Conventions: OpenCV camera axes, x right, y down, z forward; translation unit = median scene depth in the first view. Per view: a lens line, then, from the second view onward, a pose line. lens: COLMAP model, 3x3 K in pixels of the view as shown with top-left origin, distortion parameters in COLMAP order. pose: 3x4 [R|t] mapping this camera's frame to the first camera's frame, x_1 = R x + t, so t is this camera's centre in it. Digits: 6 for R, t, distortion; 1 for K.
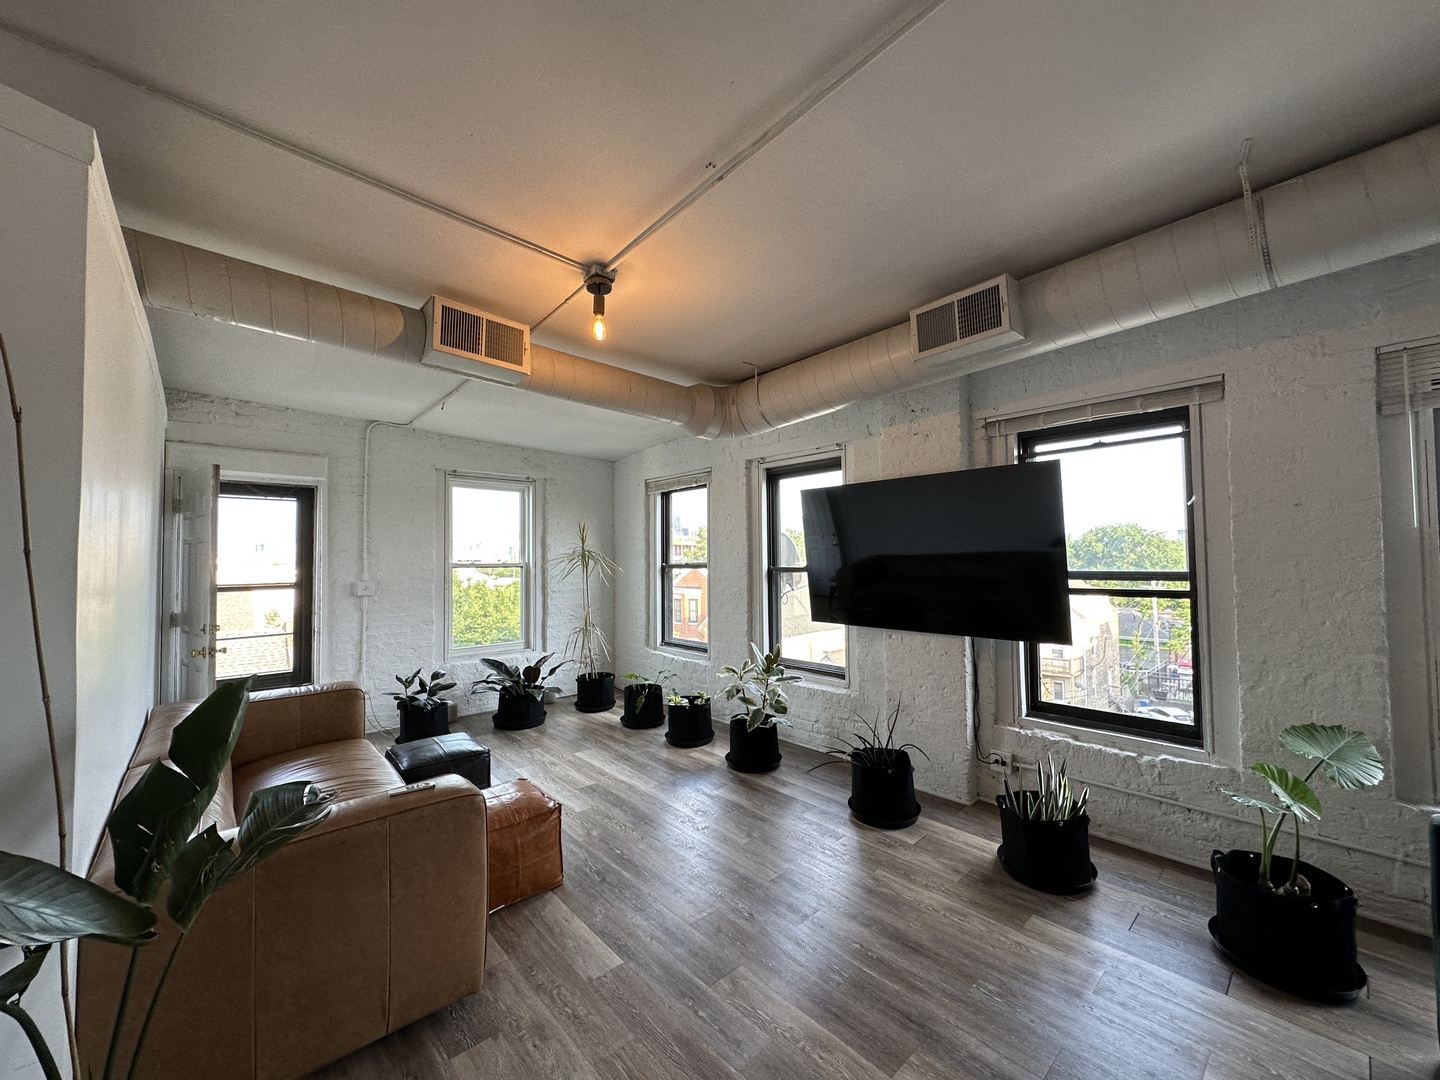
lens RADIAL K [[573.1, 0, 718.6], [0, 573.1, 542.7], [0, 0, 1]] dist [-0.004567, 0.001819]
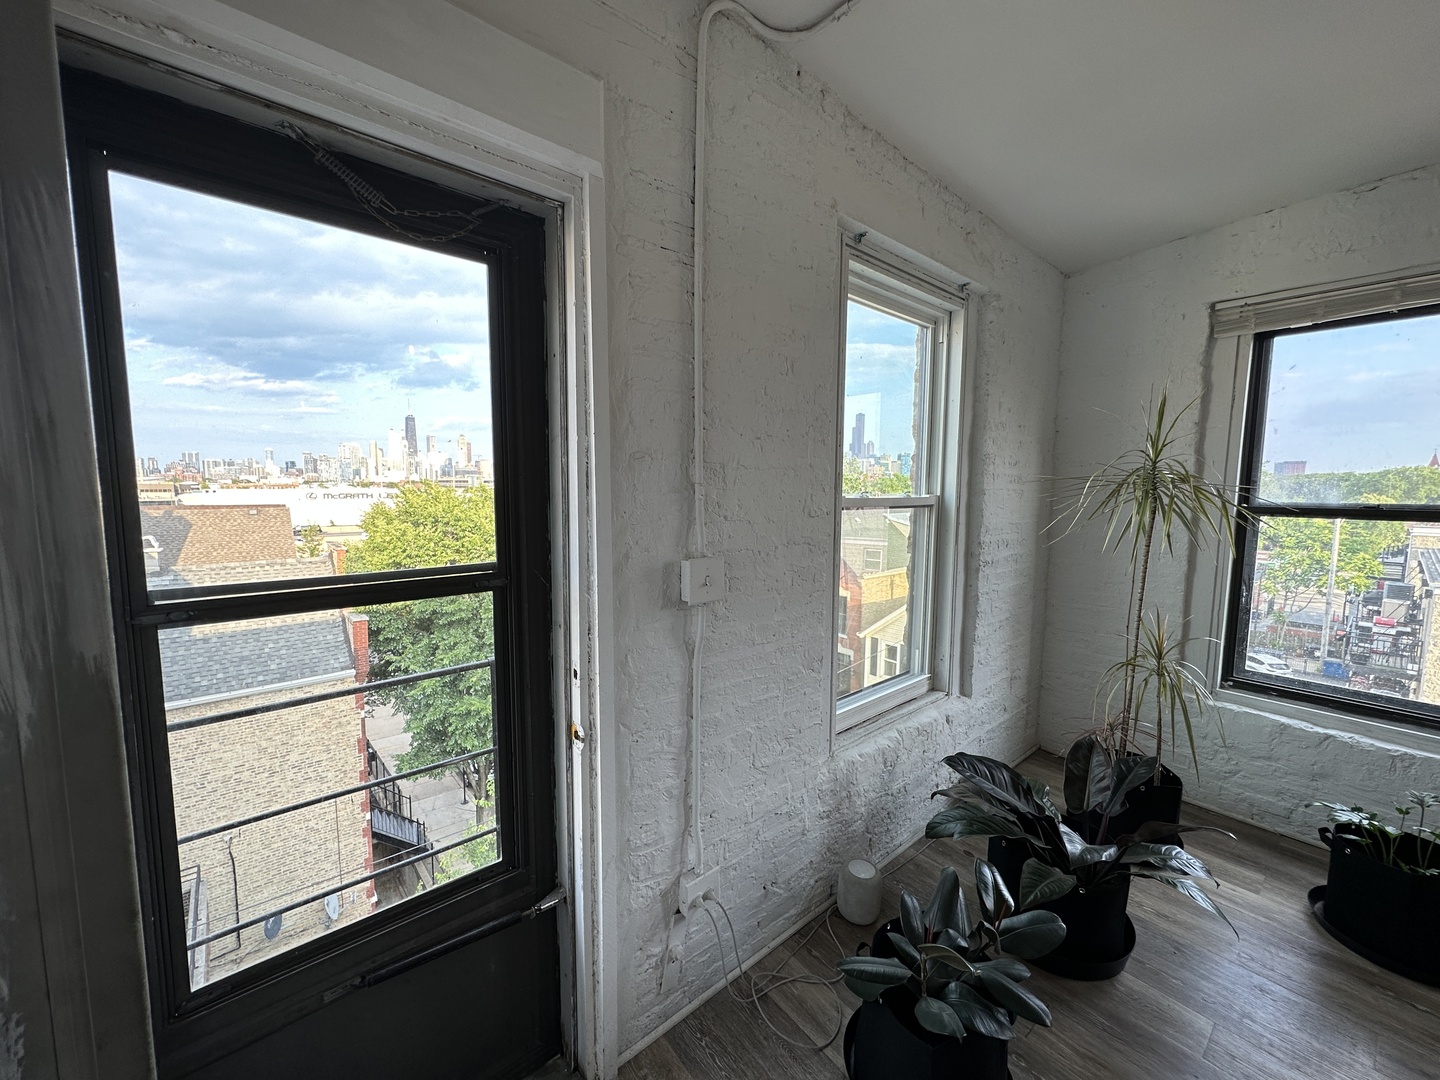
lens RADIAL K [[573.1, 0, 720.8], [0, 573.1, 541.2], [0, 0, 1]] dist [-0.004567, 0.001819]
pose [[0.999444, 0.019232, -0.027245, -0.602230], [-0.015629, 0.991808, 0.126781, 0.020310], [0.029460, -0.126284, 0.991557, 0.701648]]
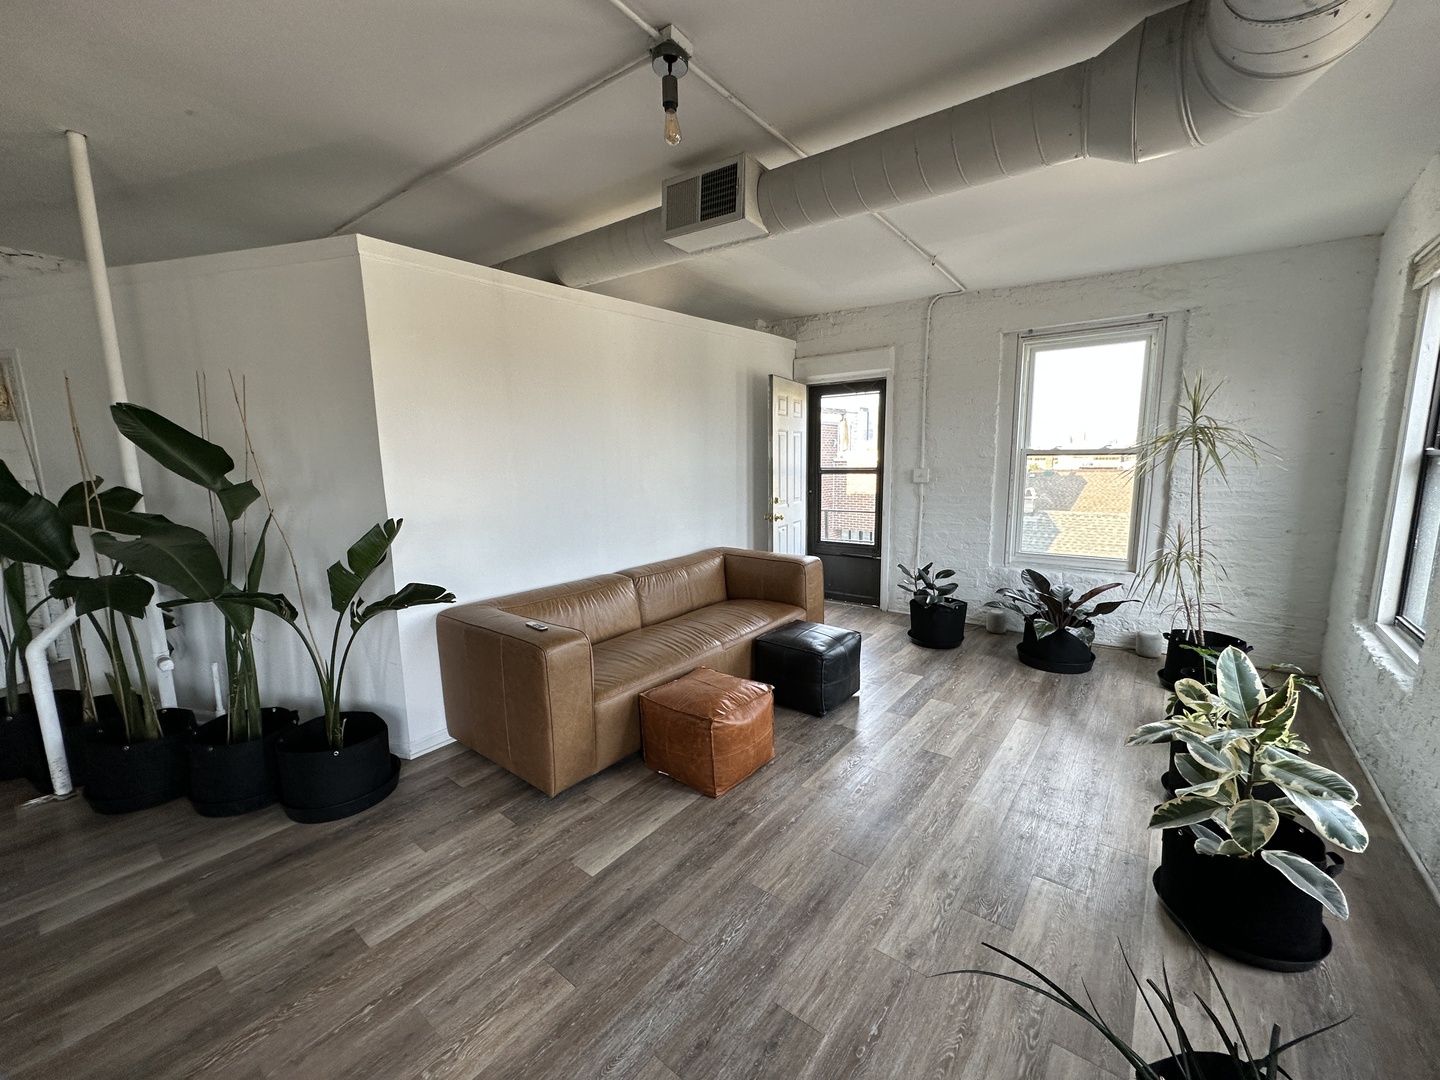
lens RADIAL K [[573.1, 0, 720.9], [0, 573.1, 543.0], [0, 0, 1]] dist [-0.004567, 0.001819]
pose [[0.163822, 0.155863, -0.974099, 0.320542], [0.043271, 0.985354, 0.164941, 0.015649], [0.985540, -0.069171, 0.154678, 0.493800]]
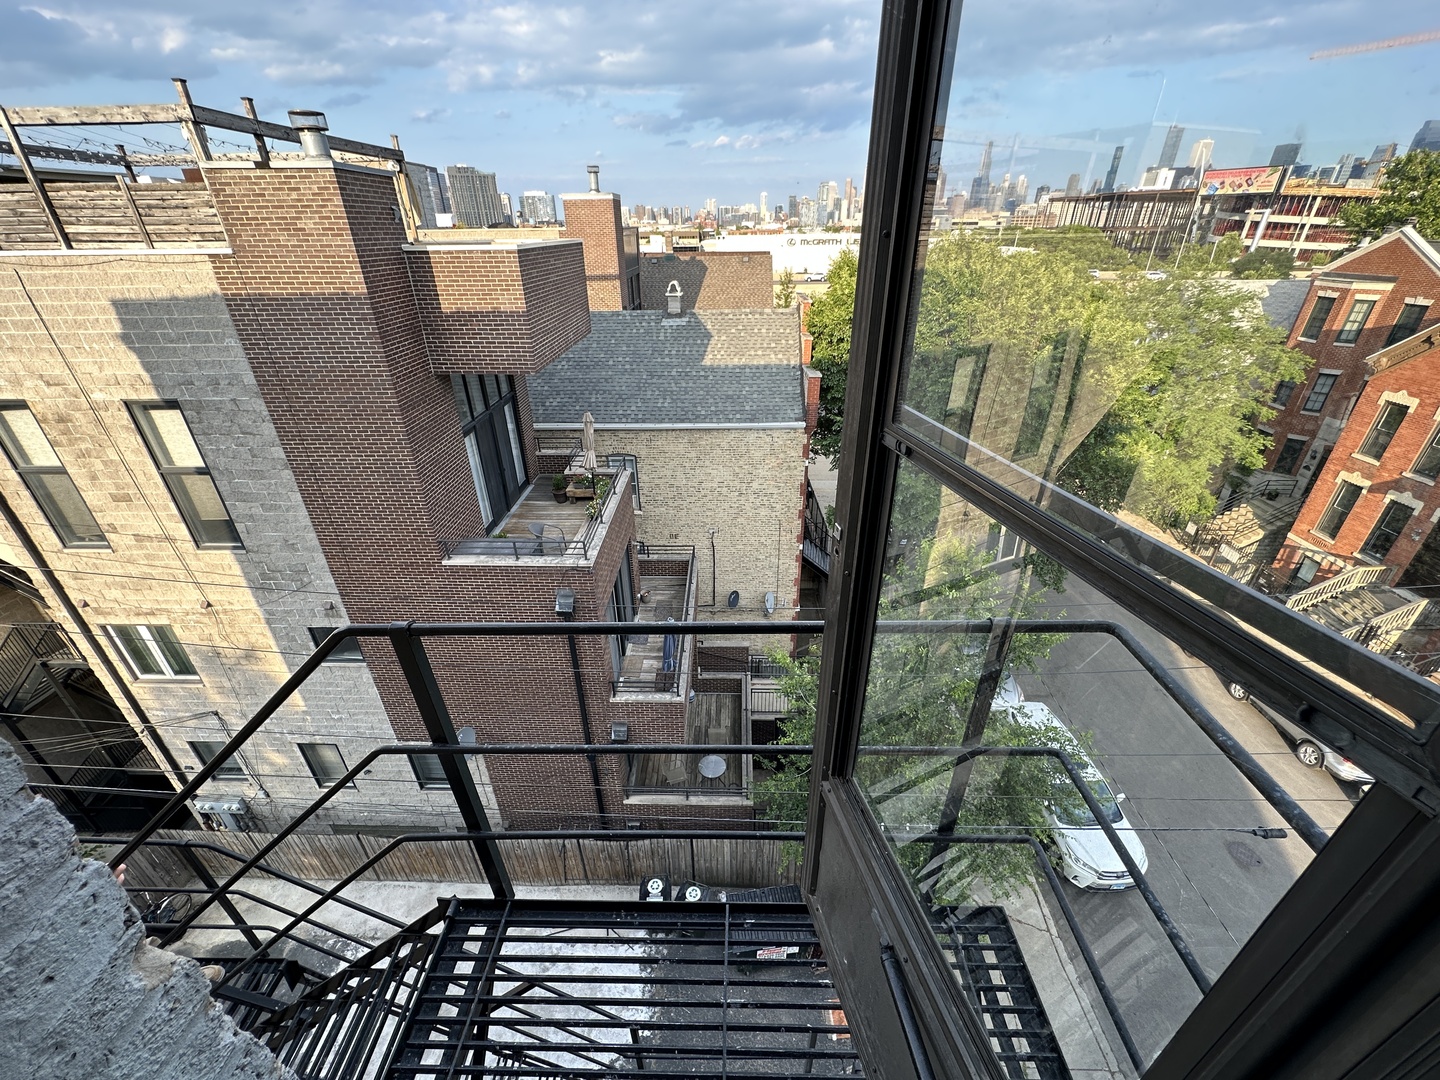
lens RADIAL K [[573.1, 0, 719.4], [0, 573.1, 541.2], [0, 0, 1]] dist [-0.004567, 0.001819]
pose [[0.724710, 0.333469, -0.602988, -0.712107], [0.021977, 0.863463, 0.503933, 0.021296], [0.688703, -0.378457, 0.618432, 0.866522]]
